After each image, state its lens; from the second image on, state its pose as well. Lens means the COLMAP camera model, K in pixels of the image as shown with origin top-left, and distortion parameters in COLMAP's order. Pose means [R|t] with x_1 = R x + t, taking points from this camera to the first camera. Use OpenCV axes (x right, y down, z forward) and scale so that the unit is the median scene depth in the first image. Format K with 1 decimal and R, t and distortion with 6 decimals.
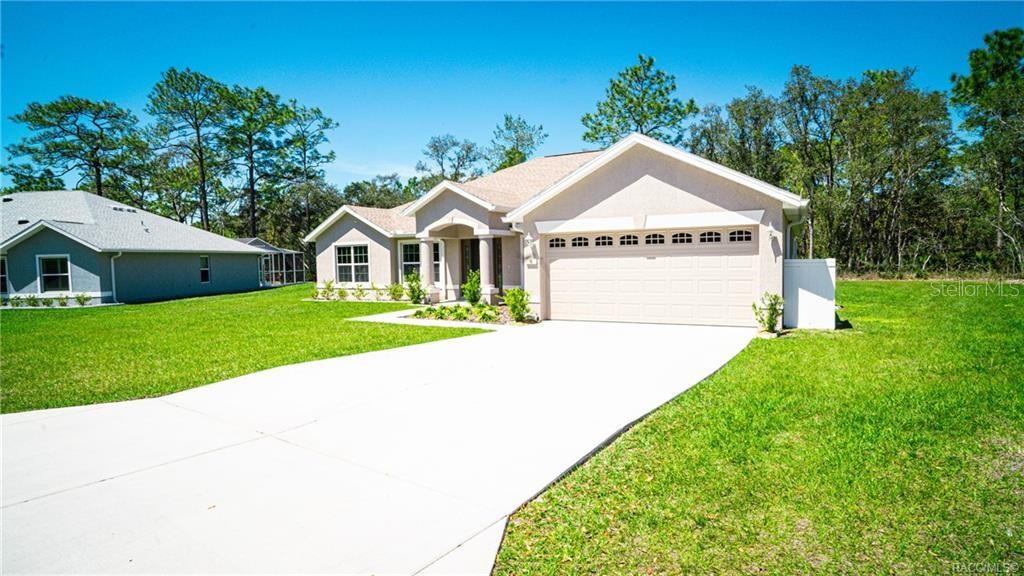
lens RADIAL K [[535.5, 0, 512.0], [0, 535.5, 288.0], [0, 0, 1]] dist [-0.075436, 0.039298]
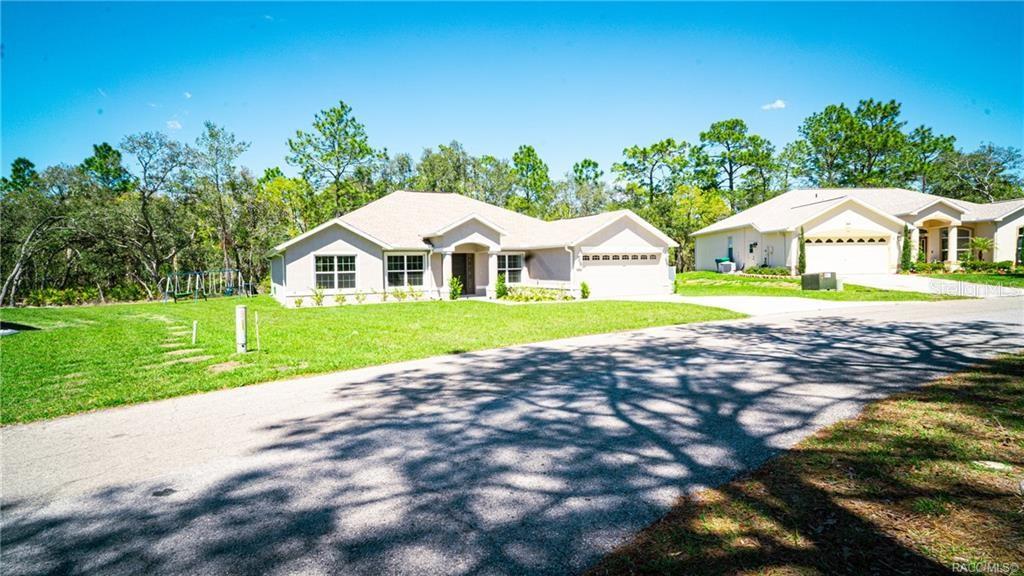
lens RADIAL K [[535.5, 0, 512.0], [0, 535.5, 288.0], [0, 0, 1]] dist [-0.075436, 0.039298]
pose [[0.538516, -0.019930, 0.842379, -1.056478], [0.054130, 0.998474, -0.010981, 0.019331], [-0.840875, 0.051511, 0.538773, 0.119264]]
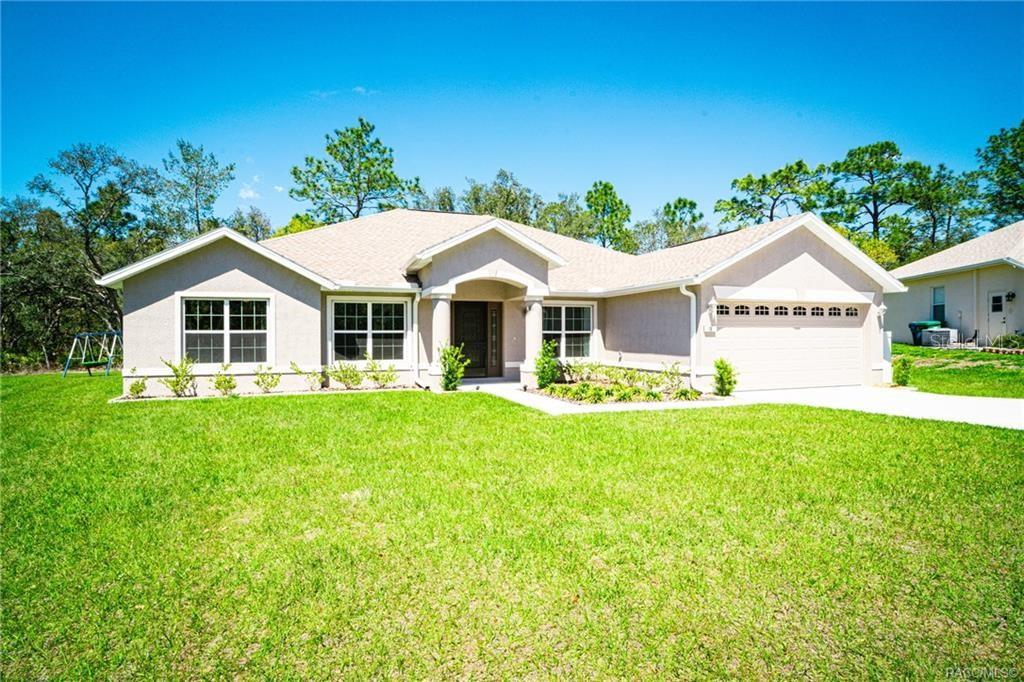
lens RADIAL K [[539.5, 0, 502.2], [0, 539.5, 340.4], [0, 0, 1]] dist [-0.045914, 0.001772]
pose [[0.662604, 0.016374, 0.748791, -0.548658], [0.031840, 0.998241, -0.050004, 0.002366], [-0.748293, 0.056975, 0.660917, 0.420157]]
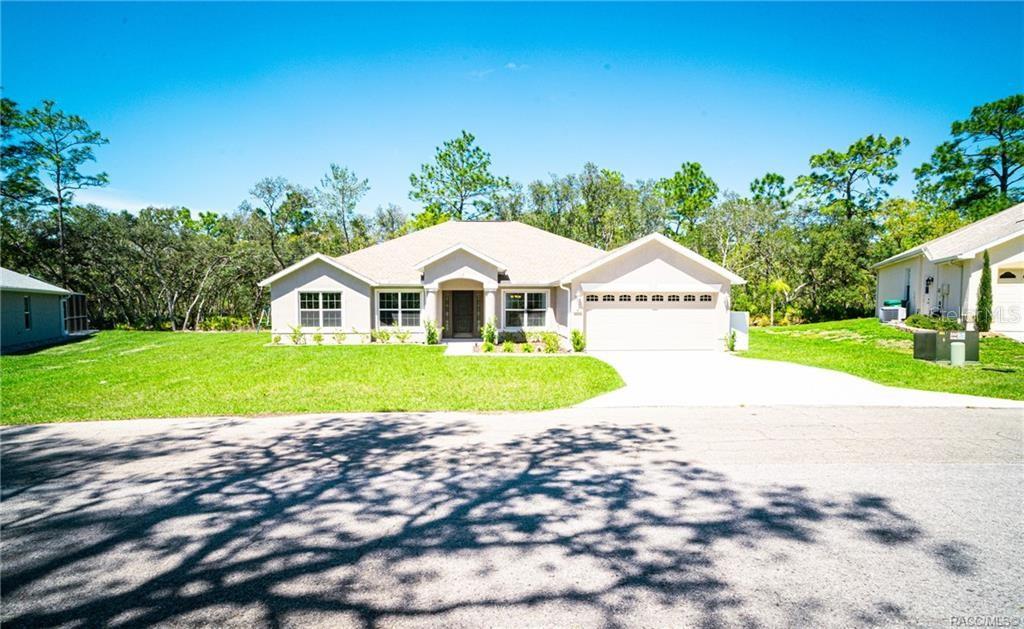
lens RADIAL K [[537.5, 0, 511.1], [0, 537.5, 345.6], [0, 0, 1]] dist [-0.068763, 0.034206]
pose [[0.849326, -0.019064, 0.527524, -0.553460], [0.010762, 0.999765, 0.018802, 0.009990], [-0.527759, -0.010292, 0.849332, -0.084071]]
